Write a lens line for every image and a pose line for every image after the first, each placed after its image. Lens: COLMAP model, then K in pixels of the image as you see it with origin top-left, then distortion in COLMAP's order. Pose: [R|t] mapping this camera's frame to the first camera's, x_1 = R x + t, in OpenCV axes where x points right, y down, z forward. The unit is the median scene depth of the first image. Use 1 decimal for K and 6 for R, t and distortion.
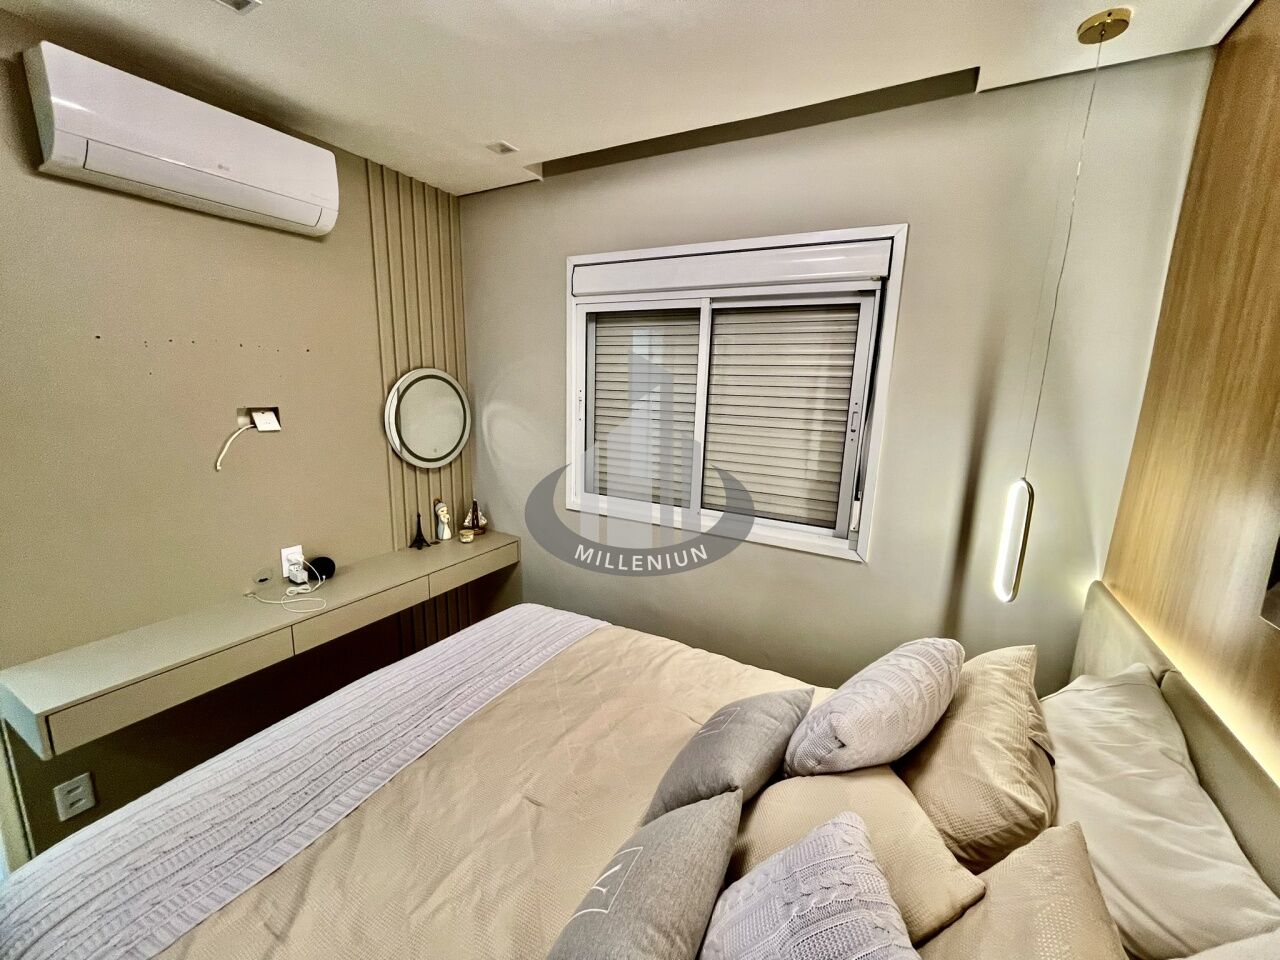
lens RADIAL K [[519.6, 0, 635.7], [0, 519.6, 483.6], [0, 0, 1]] dist [0.001847, 0.000224]
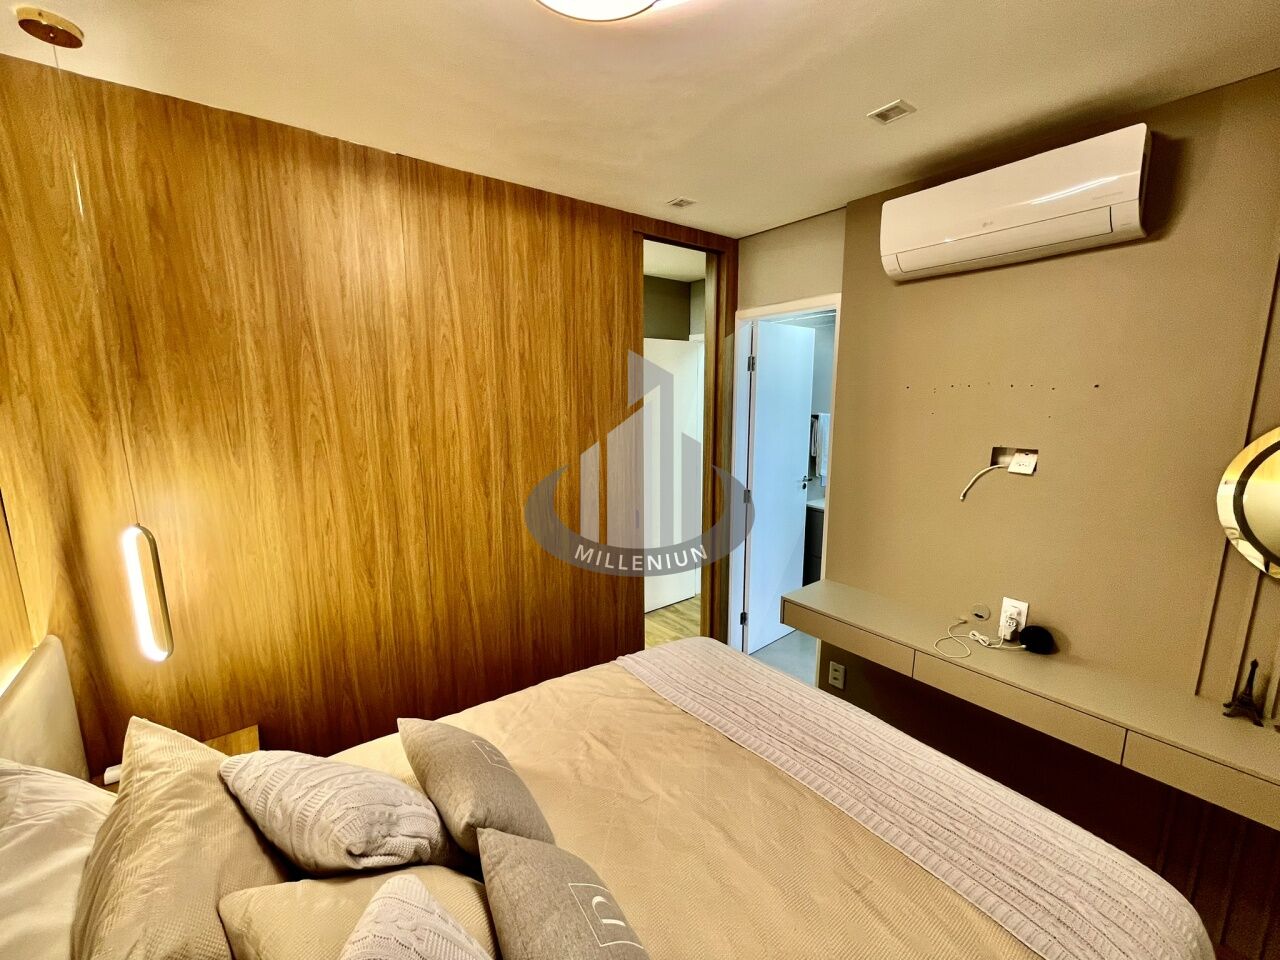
lens RADIAL K [[519.6, 0, 637.6], [0, 519.6, 480.7], [0, 0, 1]] dist [0.001847, 0.000224]
pose [[-0.398854, 0.127387, -0.908123, 0.517629], [-0.187105, 0.958167, 0.216584, -0.193878], [0.897723, 0.256299, -0.358334, 0.849323]]
